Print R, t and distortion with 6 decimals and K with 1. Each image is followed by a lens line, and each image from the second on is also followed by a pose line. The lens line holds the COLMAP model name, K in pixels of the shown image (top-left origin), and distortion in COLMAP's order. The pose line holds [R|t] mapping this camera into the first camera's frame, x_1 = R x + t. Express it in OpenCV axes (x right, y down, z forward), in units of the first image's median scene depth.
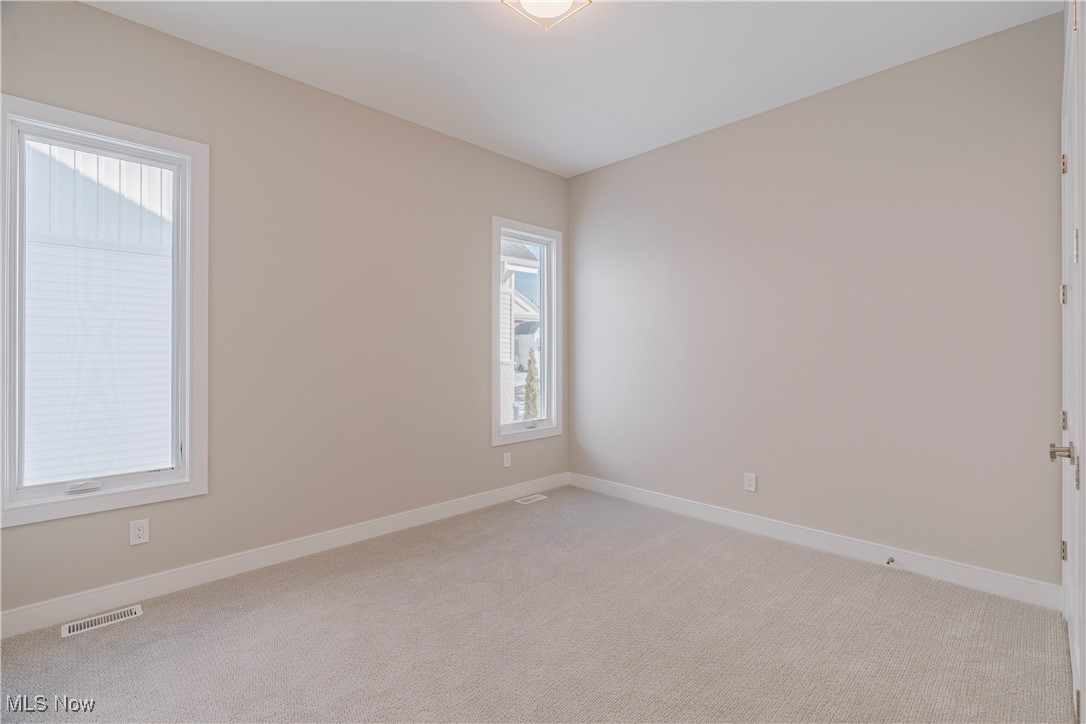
lens RADIAL K [[487.9, 0, 545.3], [0, 487.9, 350.2], [0, 0, 1]] dist [-0.000841, -0.000078]
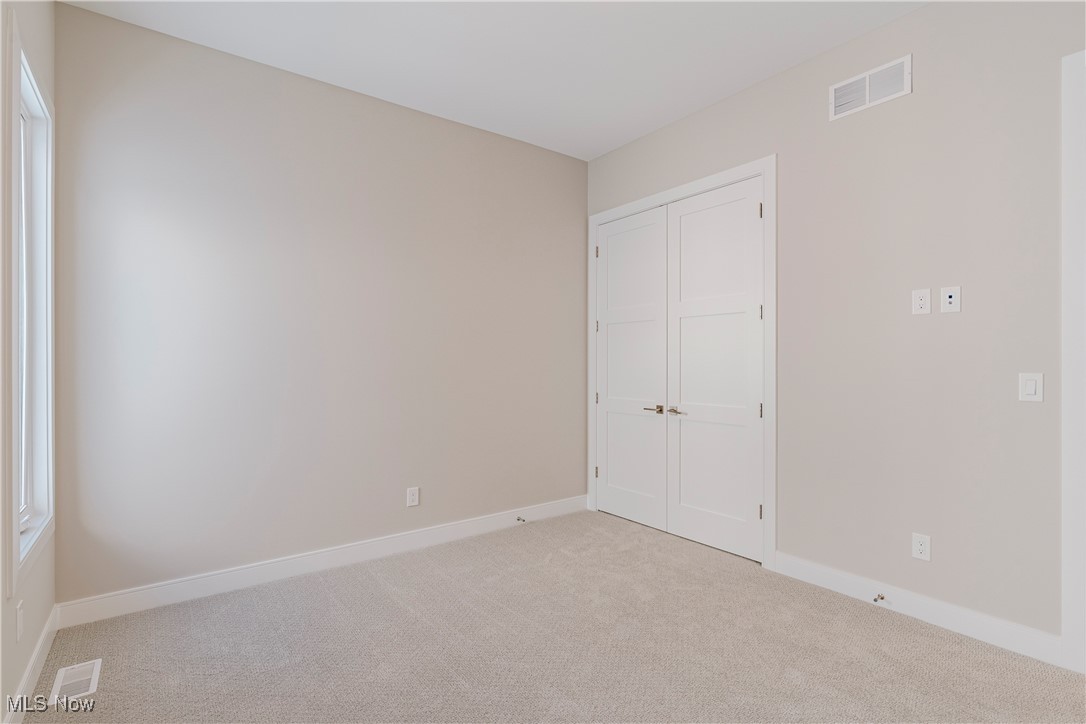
lens RADIAL K [[522.1, 0, 543.0], [0, 522.1, 362.0], [0, 0, 1]] dist [0.001864, 0.000549]
pose [[0.133109, 0.003334, 0.991096, -0.552912], [-0.004654, 0.999985, -0.002739, 0.010874], [-0.991090, -0.004248, 0.133122, 0.619365]]
